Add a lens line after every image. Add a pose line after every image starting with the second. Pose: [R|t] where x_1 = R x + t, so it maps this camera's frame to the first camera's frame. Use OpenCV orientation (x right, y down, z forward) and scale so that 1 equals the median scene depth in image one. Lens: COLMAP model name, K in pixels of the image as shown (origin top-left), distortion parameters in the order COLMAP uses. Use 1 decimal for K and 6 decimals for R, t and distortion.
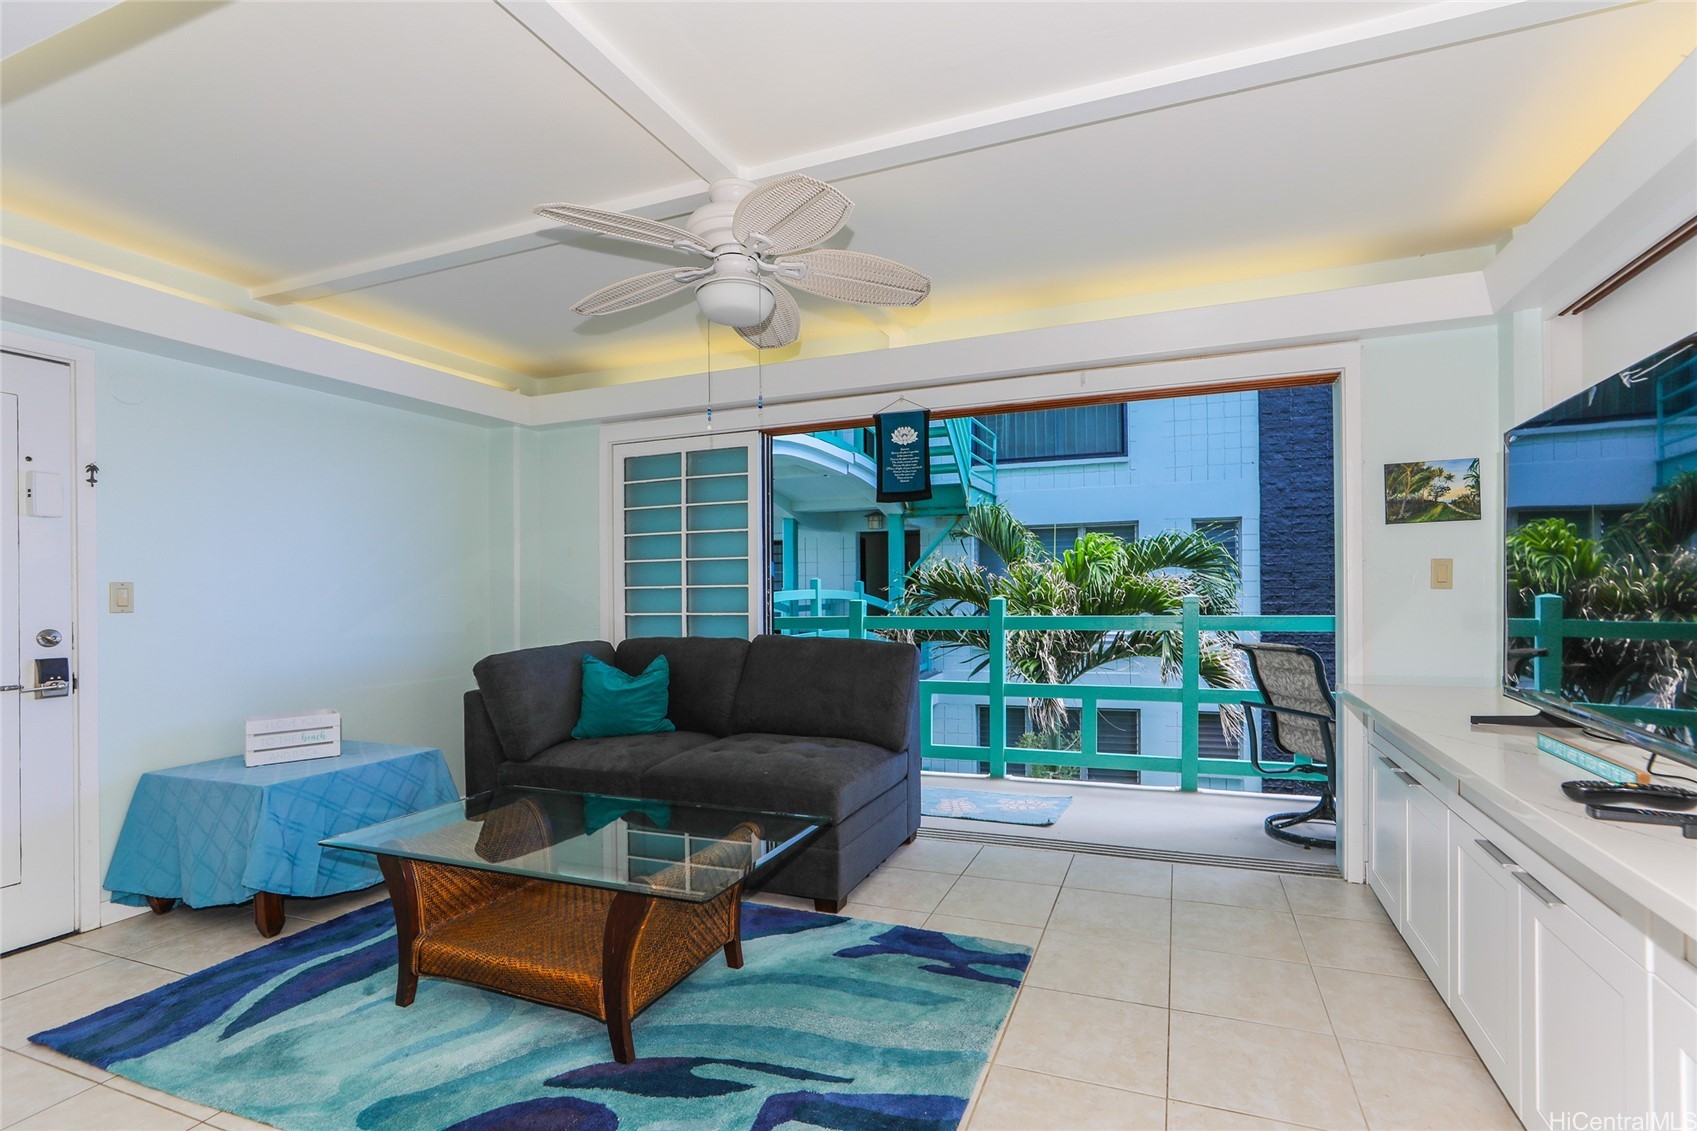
lens RADIAL K [[799.9, 0, 894.7], [0, 799.9, 571.2], [0, 0, 1]] dist [-0.031273, 0.013053]
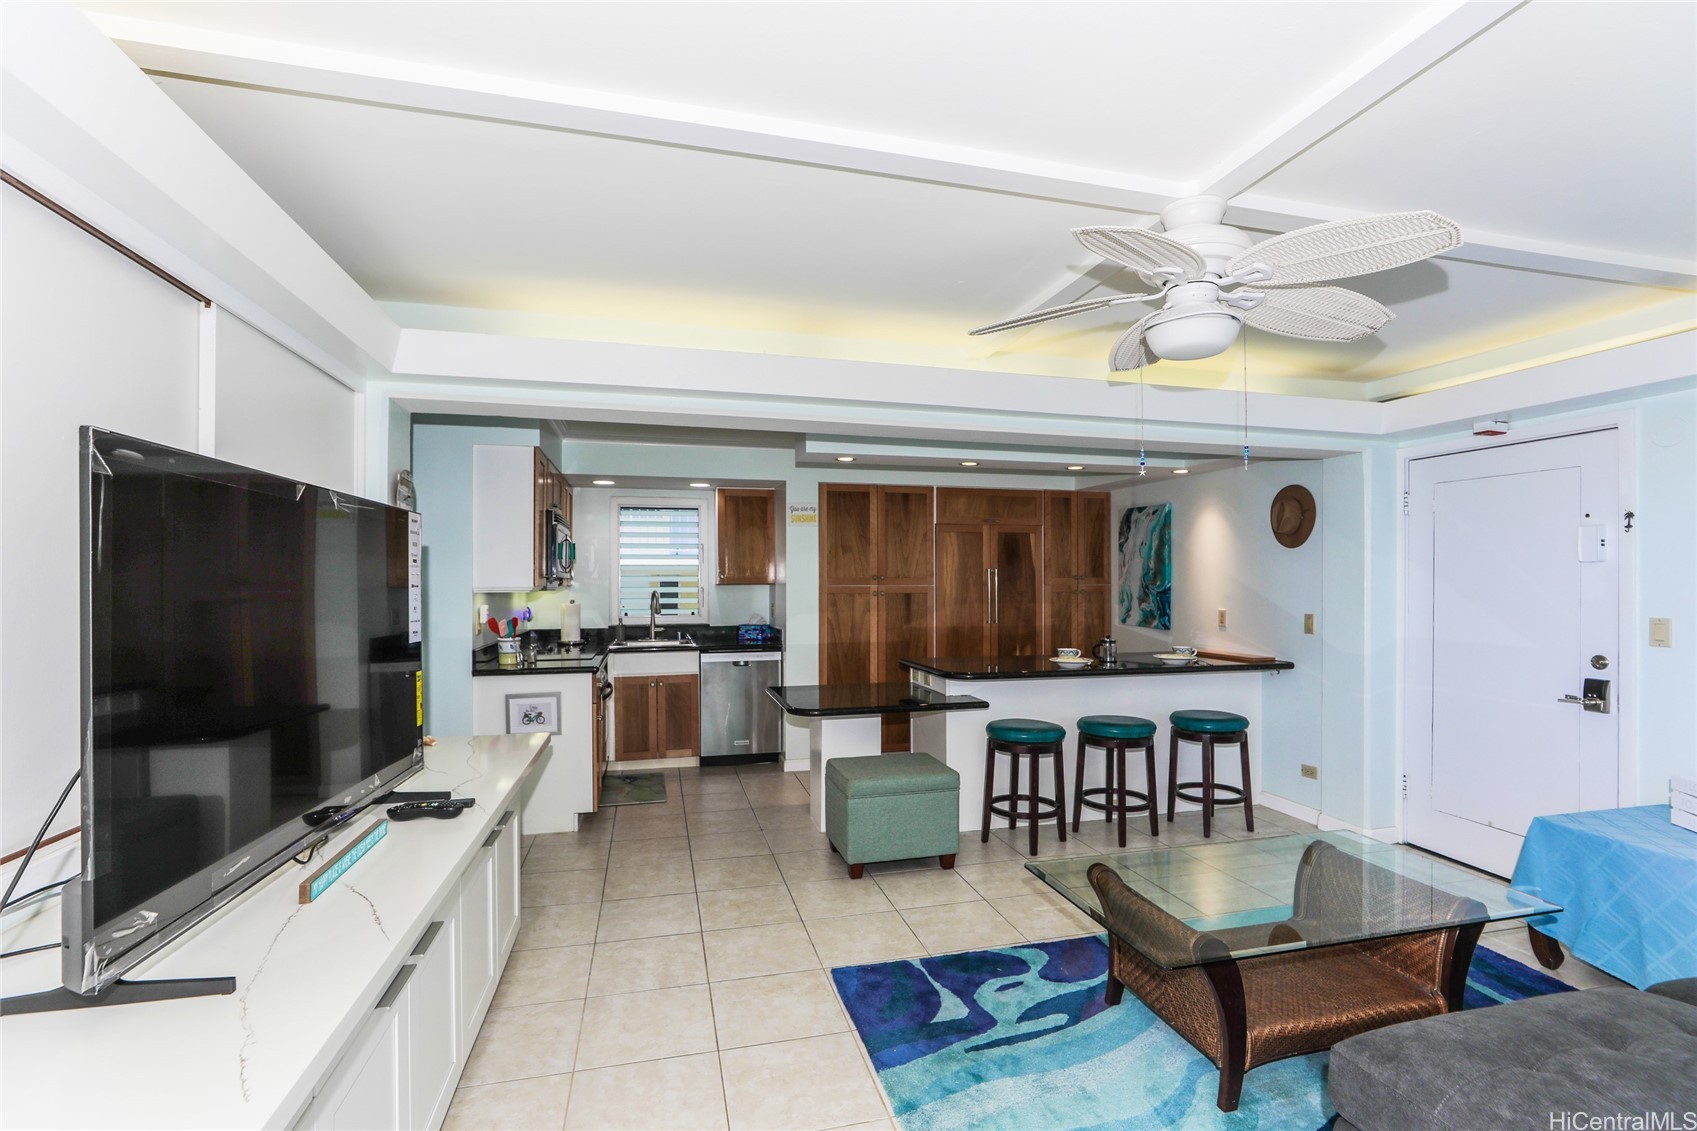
lens RADIAL K [[758.8, 0, 859.2], [0, 758.8, 568.4], [0, 0, 1]] dist [0.000058, -0.000052]
pose [[-0.815714, 0.005292, -0.578431, 0.523622], [0.024009, 0.999406, -0.024714, -0.057498], [0.577957, -0.034047, -0.815357, 1.305176]]
